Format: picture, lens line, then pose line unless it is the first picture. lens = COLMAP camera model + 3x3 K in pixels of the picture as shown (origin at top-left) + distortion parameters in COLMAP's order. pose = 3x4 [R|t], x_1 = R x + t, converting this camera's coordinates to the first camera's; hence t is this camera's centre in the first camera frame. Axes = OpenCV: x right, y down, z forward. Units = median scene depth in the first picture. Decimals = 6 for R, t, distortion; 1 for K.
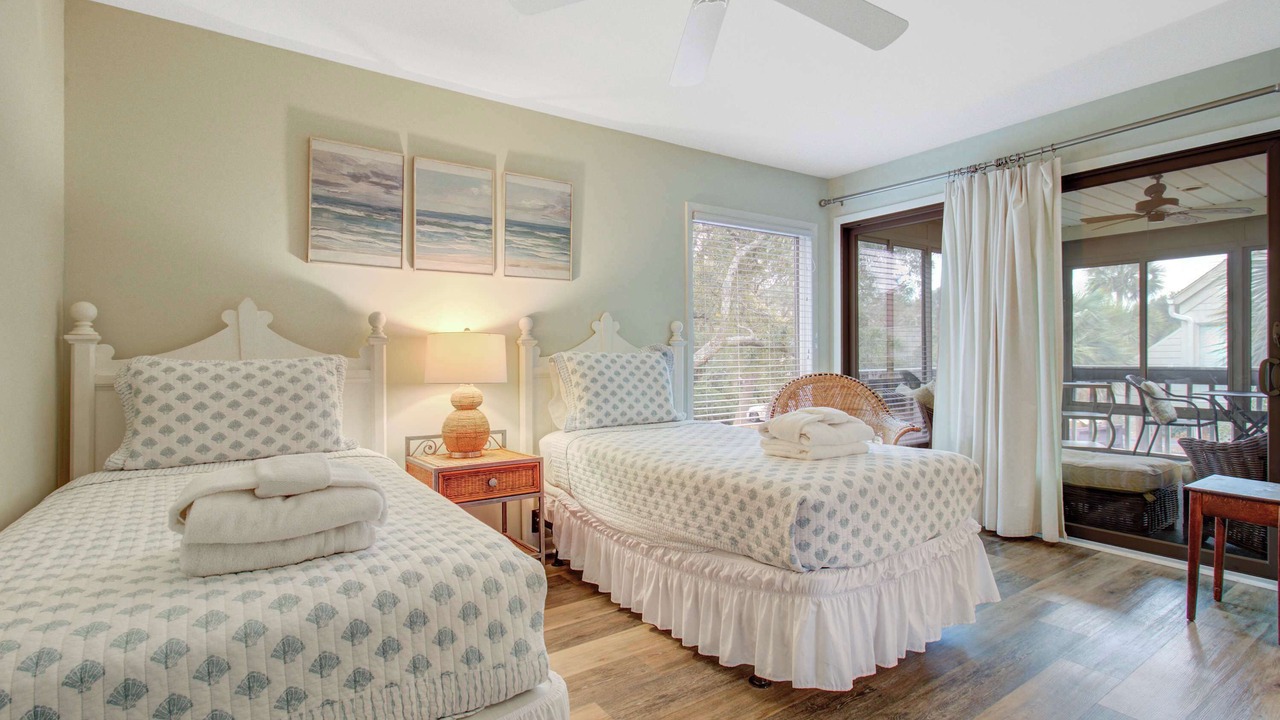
lens RADIAL K [[610.6, 0, 668.7], [0, 610.6, 340.9], [0, 0, 1]] dist [-0.003464, -0.000040]
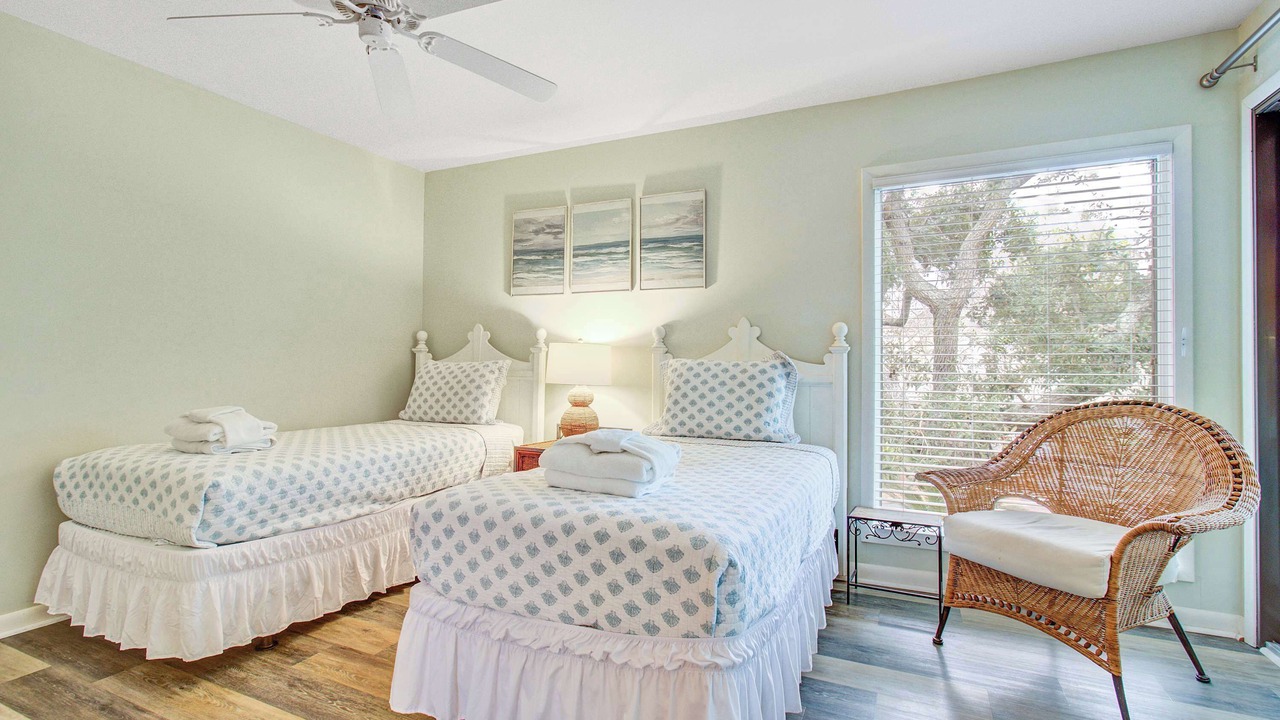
lens RADIAL K [[610.6, 0, 631.8], [0, 610.6, 338.5], [0, 0, 1]] dist [-0.003464, -0.000040]
pose [[0.482105, -0.021052, -0.875860, 0.717078], [0.011579, 0.999777, -0.017657, 0.000949], [0.876037, -0.001629, 0.482242, 0.463669]]
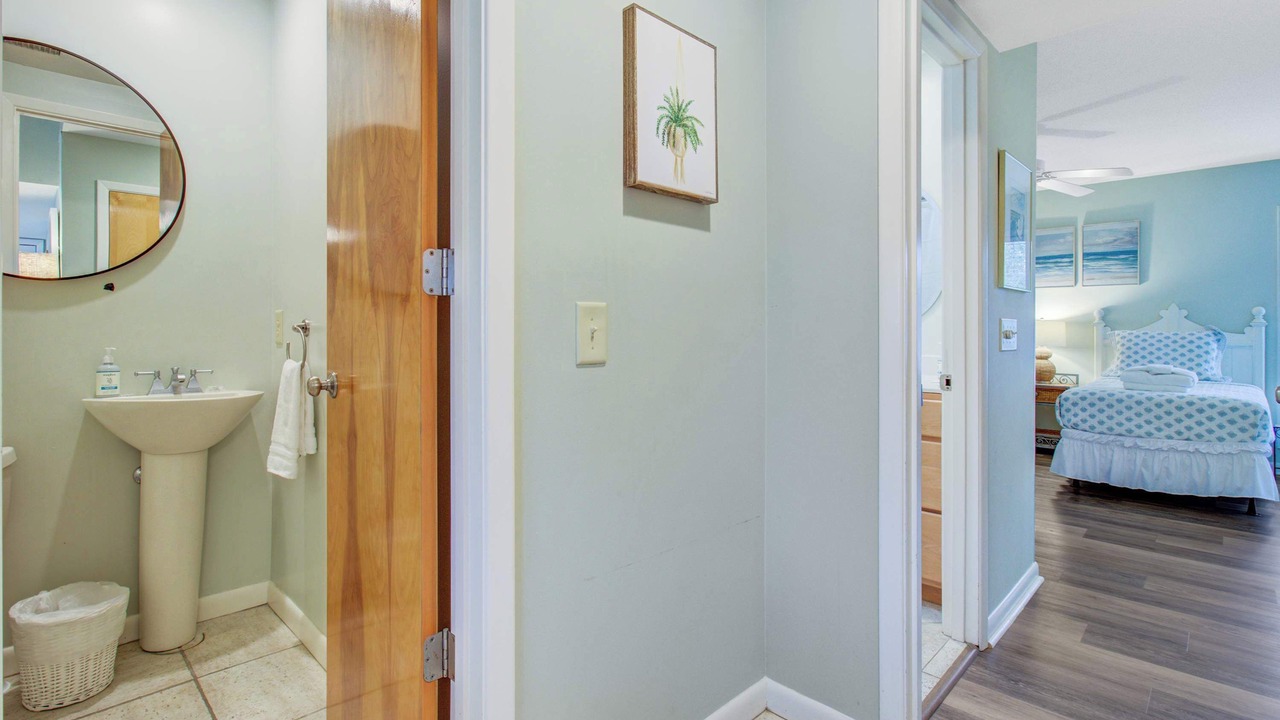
lens RADIAL K [[610.6, 0, 630.8], [0, 610.6, 325.5], [0, 0, 1]] dist [-0.003464, -0.000040]
pose [[0.167225, 0.004592, -0.985908, 1.254448], [0.020149, 0.999764, 0.008074, -0.035456], [0.985713, -0.021216, 0.167093, -0.567430]]
